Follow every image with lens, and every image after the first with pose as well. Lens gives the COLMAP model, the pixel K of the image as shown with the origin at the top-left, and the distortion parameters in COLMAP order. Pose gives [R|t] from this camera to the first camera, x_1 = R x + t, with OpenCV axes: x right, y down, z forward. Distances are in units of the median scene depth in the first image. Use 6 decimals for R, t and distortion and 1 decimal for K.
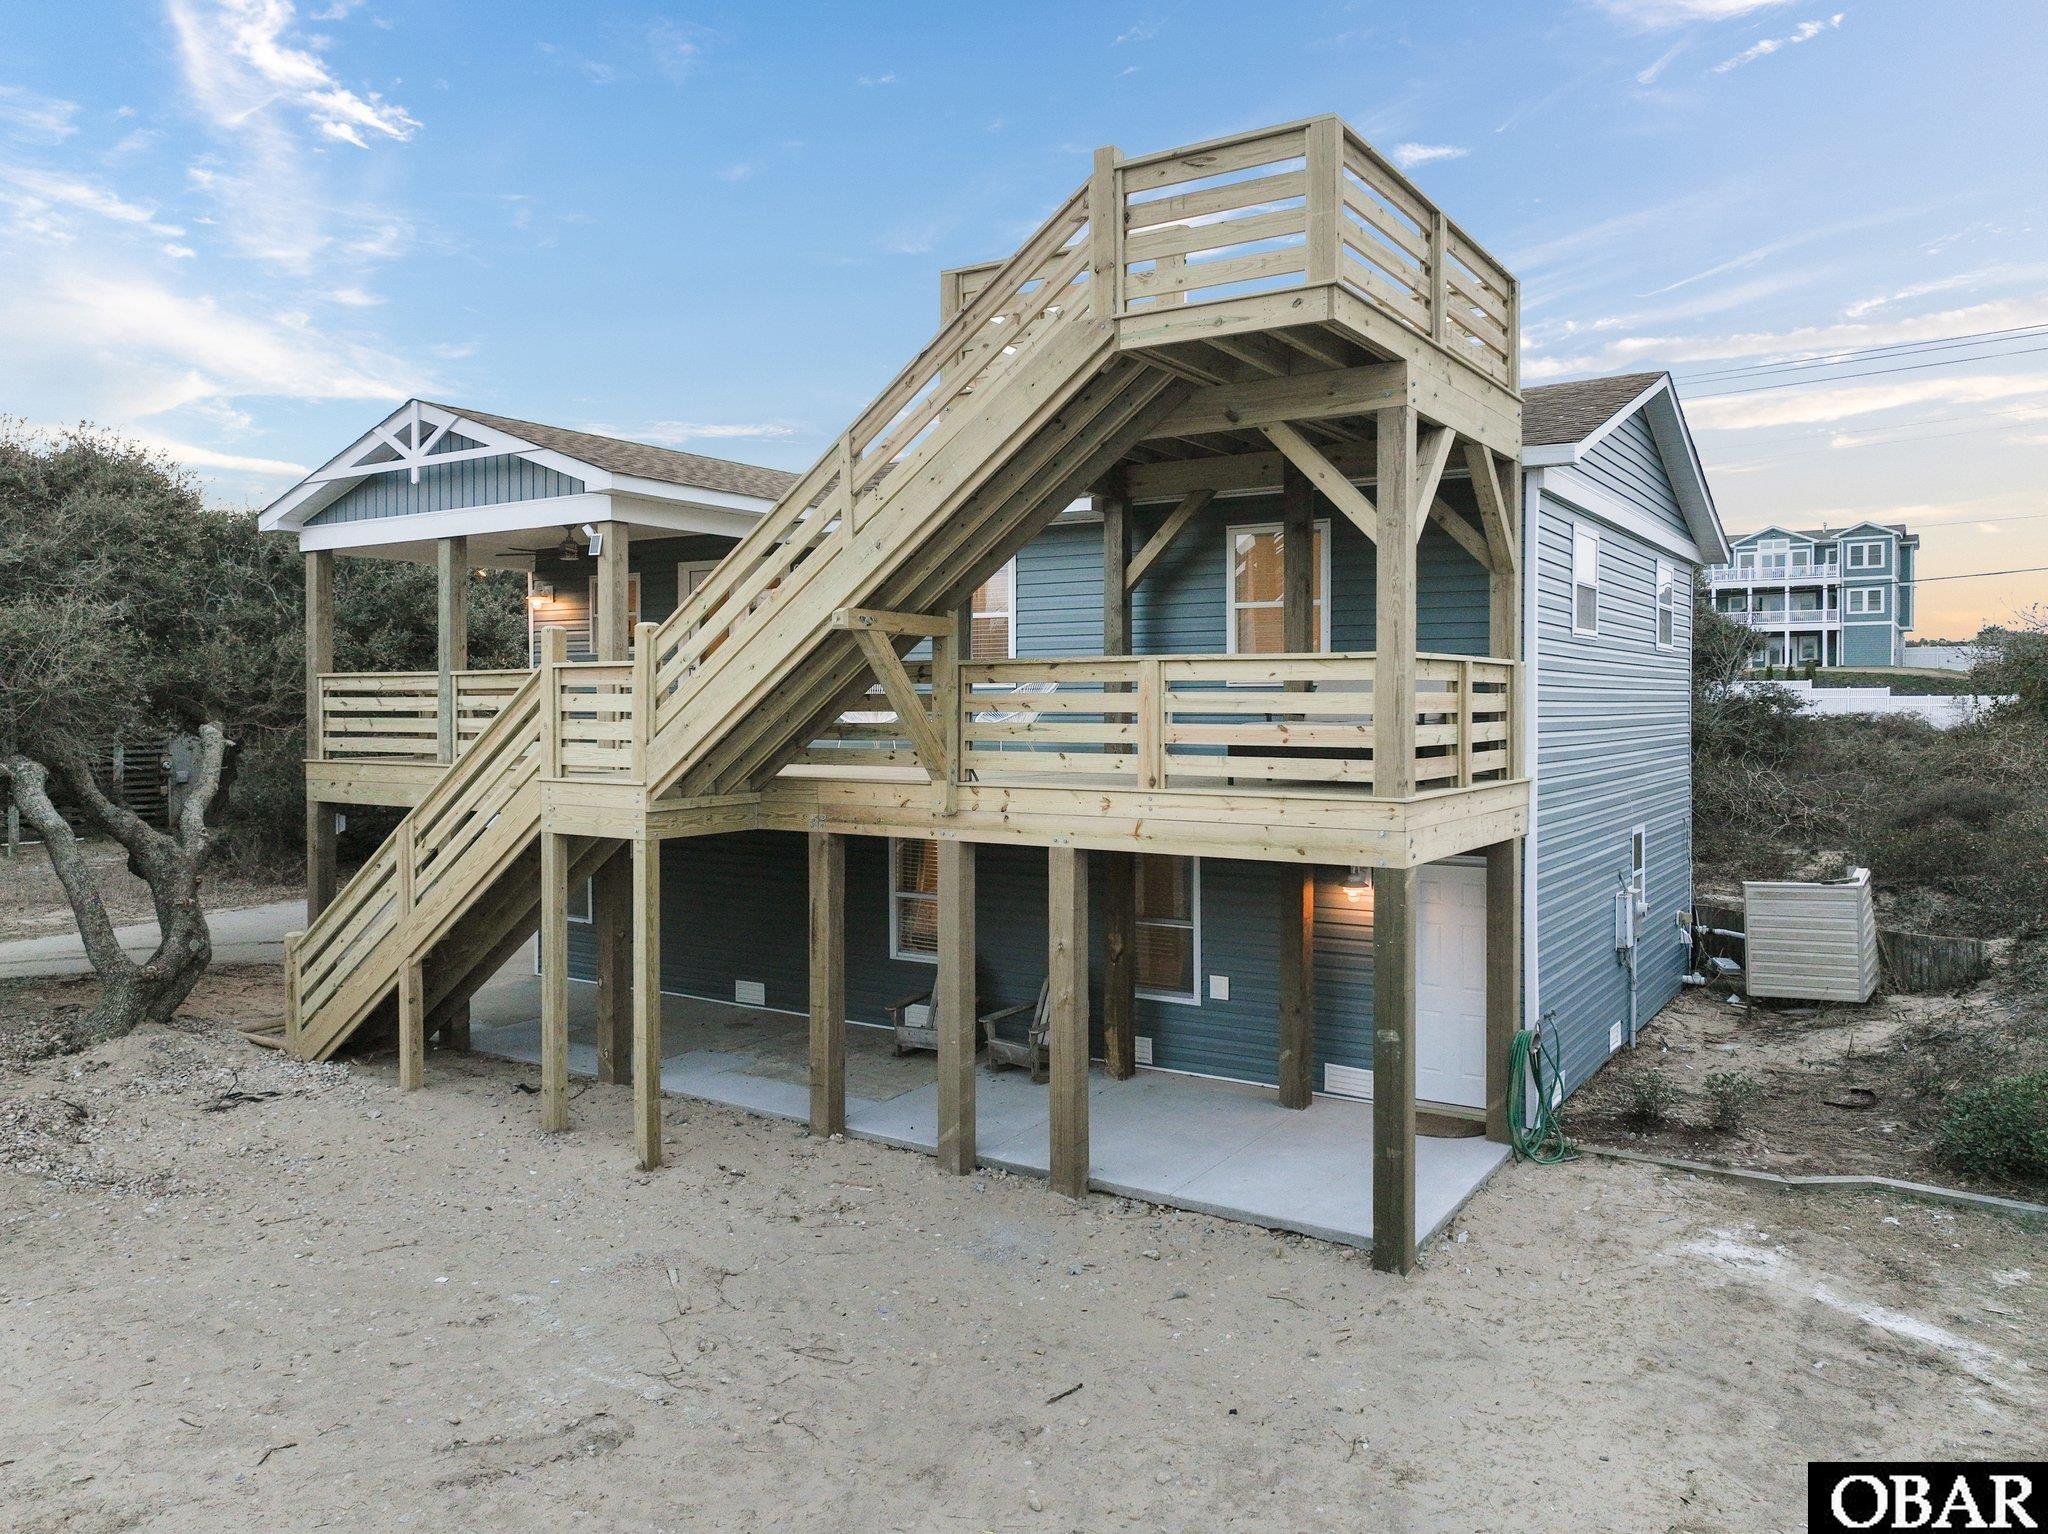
lens RADIAL K [[1458.5, 0, 1023.4], [0, 1458.5, 721.7], [0, 0, 1]] dist [0.004199, 0.010430]
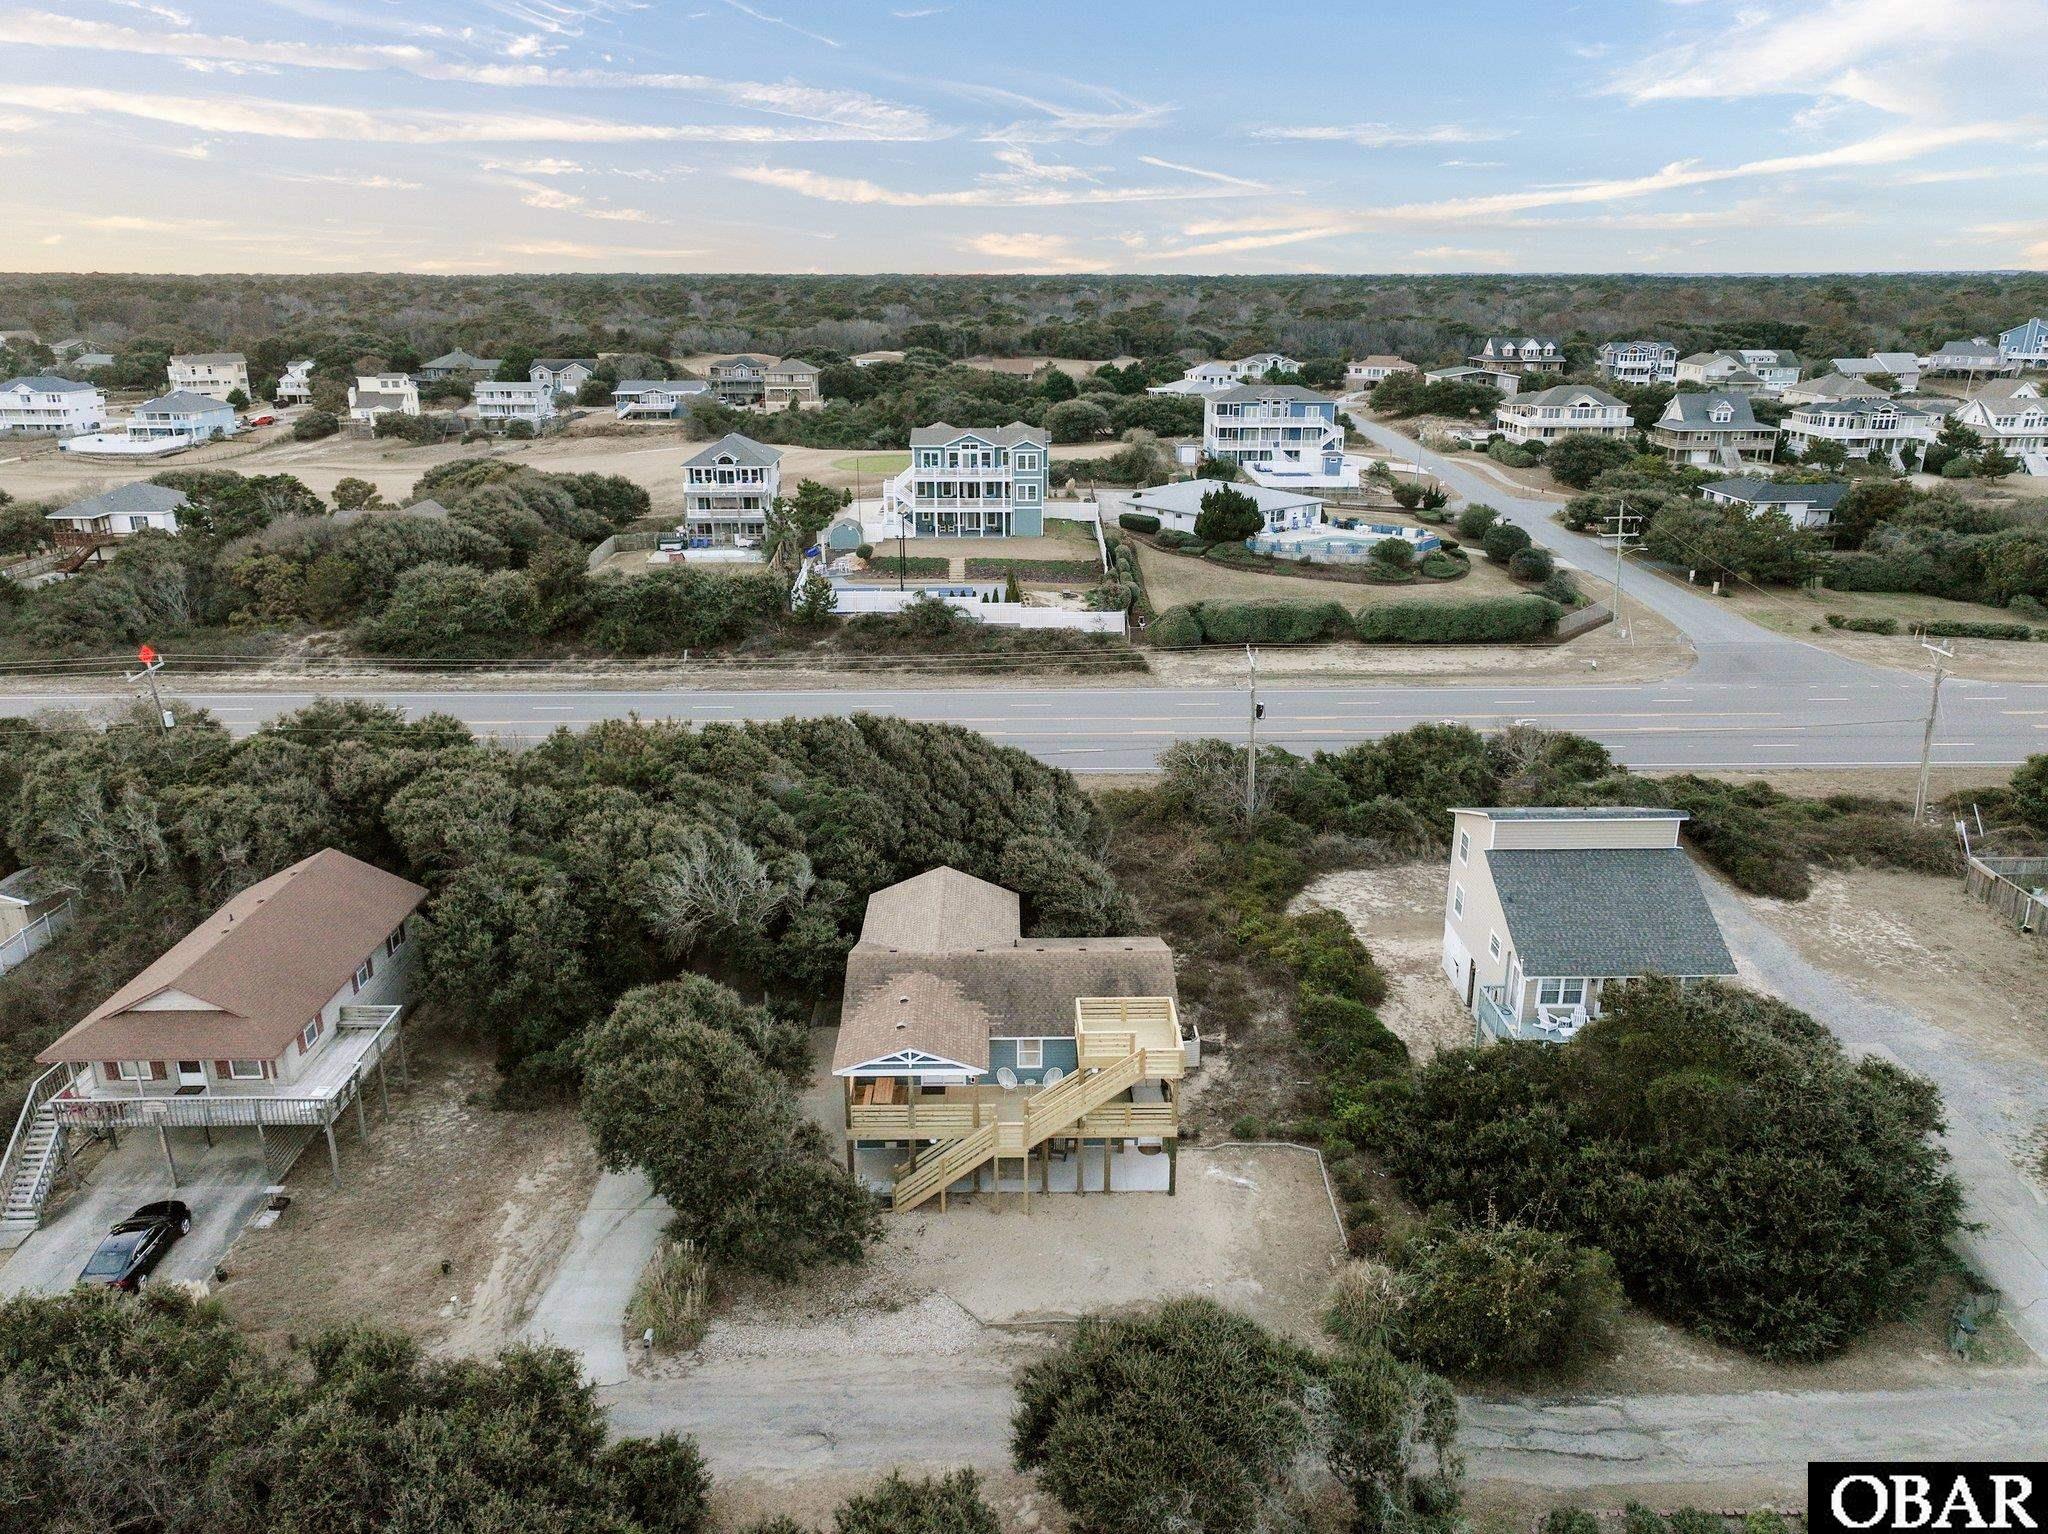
lens RADIAL K [[1437.0, 0, 1024.0], [0, 1437.0, 767.0], [0, 0, 1]] dist [0.008962, -0.002653]
pose [[0.830254, -0.179259, 0.527774, -2.453632], [0.010464, 0.951720, 0.306790, -2.502584], [-0.557288, -0.249191, 0.792044, -2.321081]]
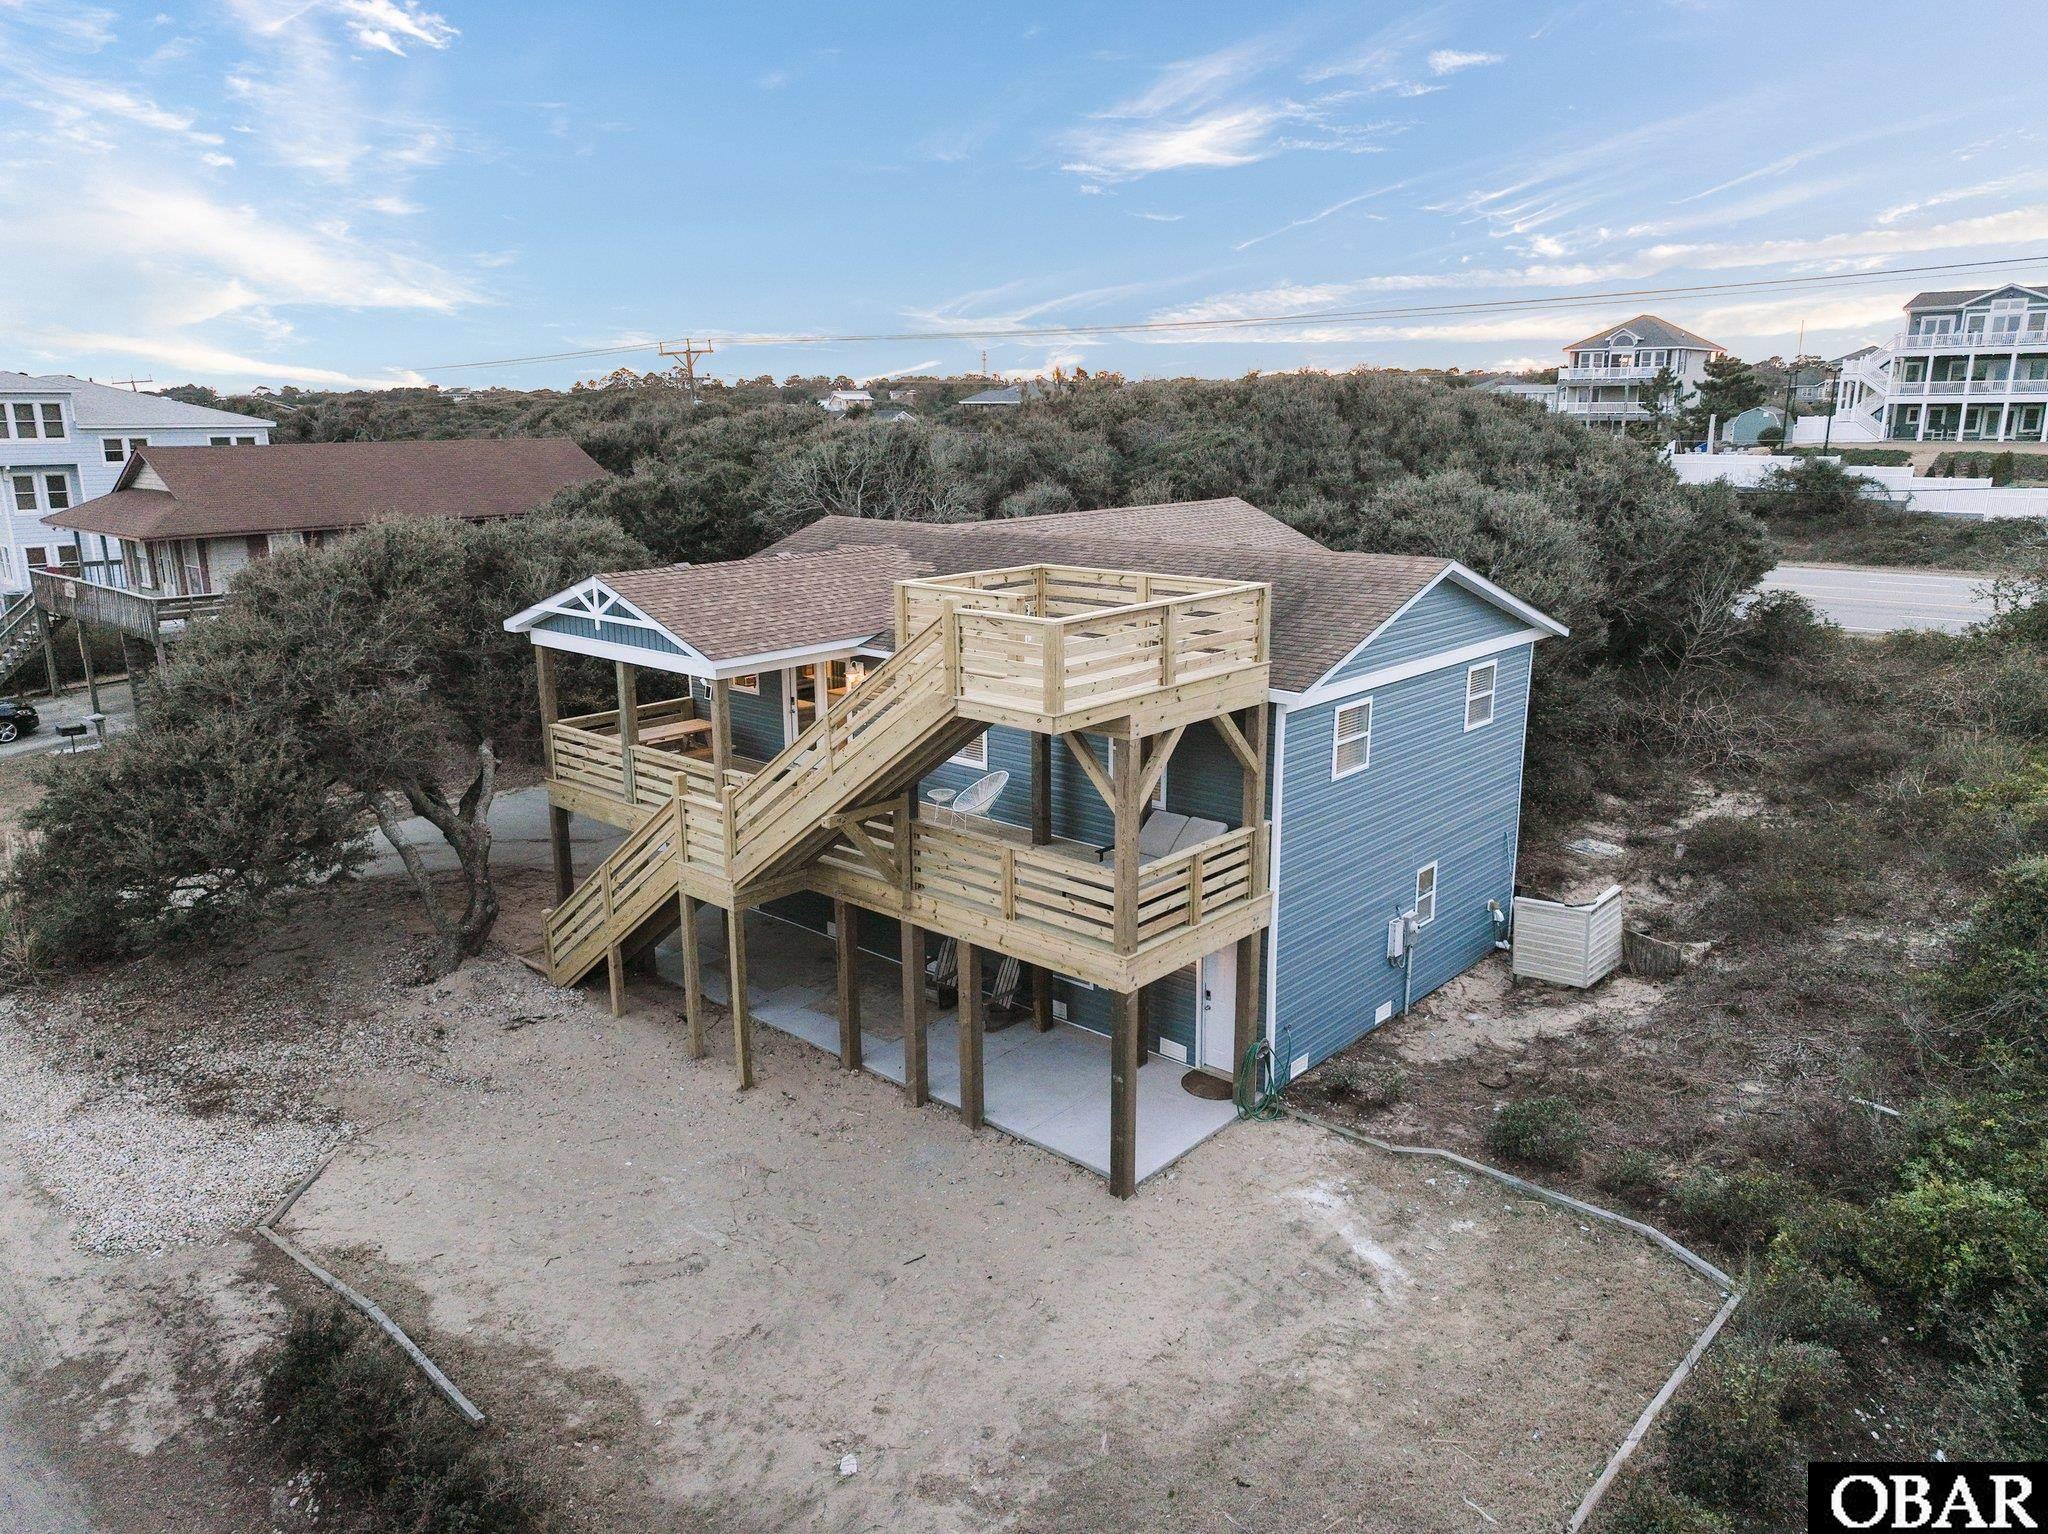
lens RADIAL K [[1437.0, 0, 1024.0], [0, 1437.0, 767.0], [0, 0, 1]] dist [0.008962, -0.002653]
pose [[0.988981, 0.032925, -0.144337, 0.307052], [0.001242, 0.973075, 0.230485, -0.462012], [0.148040, -0.228124, 0.962312, -0.517734]]
